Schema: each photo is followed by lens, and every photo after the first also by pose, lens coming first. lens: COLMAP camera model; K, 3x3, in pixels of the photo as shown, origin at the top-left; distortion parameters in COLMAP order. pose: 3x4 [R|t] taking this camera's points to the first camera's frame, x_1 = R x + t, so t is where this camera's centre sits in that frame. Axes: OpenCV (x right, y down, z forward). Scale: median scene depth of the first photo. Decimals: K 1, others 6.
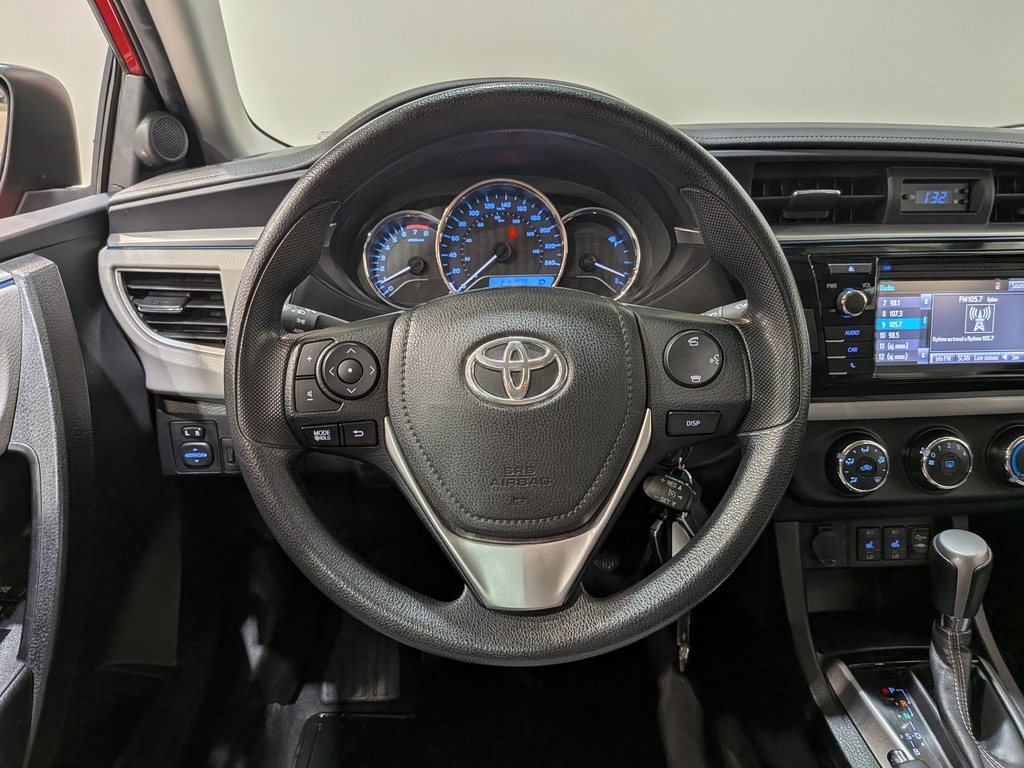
lens RADIAL K [[745.9, 0, 496.0], [0, 745.9, 377.1], [0, 0, 1]] dist [0.073977, -0.128379]
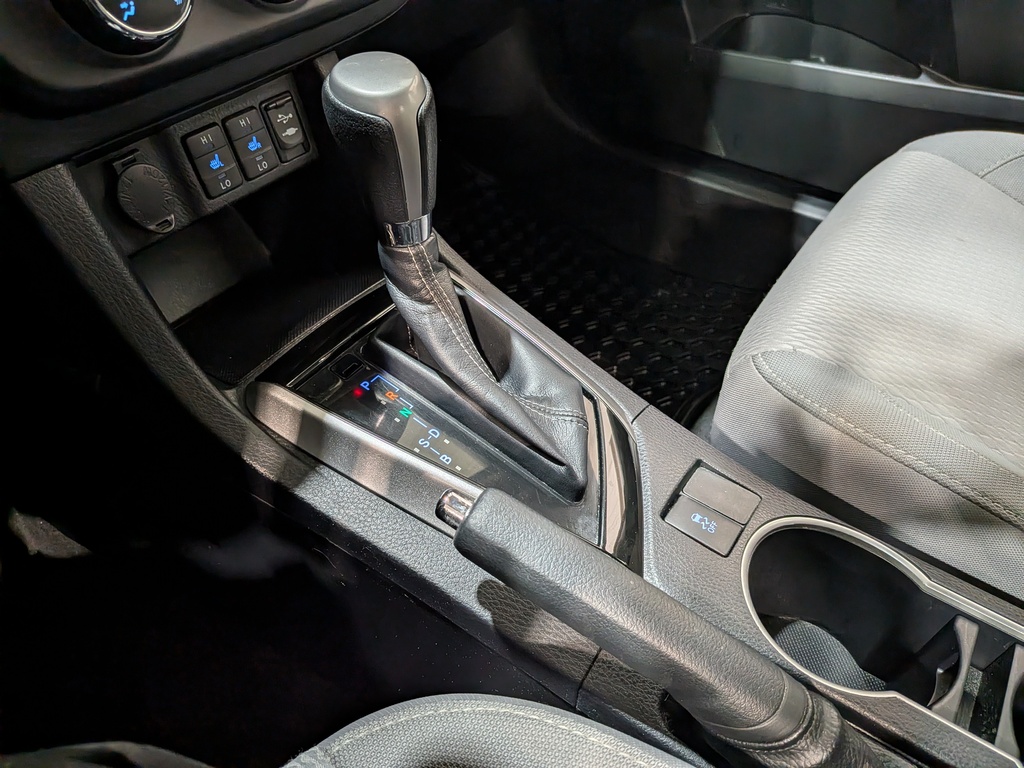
lens RADIAL K [[764.2, 0, 509.3], [0, 764.2, 391.6], [0, 0, 1]] dist [0.008460, -0.001363]
pose [[0.588790, -0.535301, 0.605624, 0.214796], [0.224489, 0.828089, 0.513685, 0.132416], [-0.776487, -0.166497, 0.607740, 0.511094]]
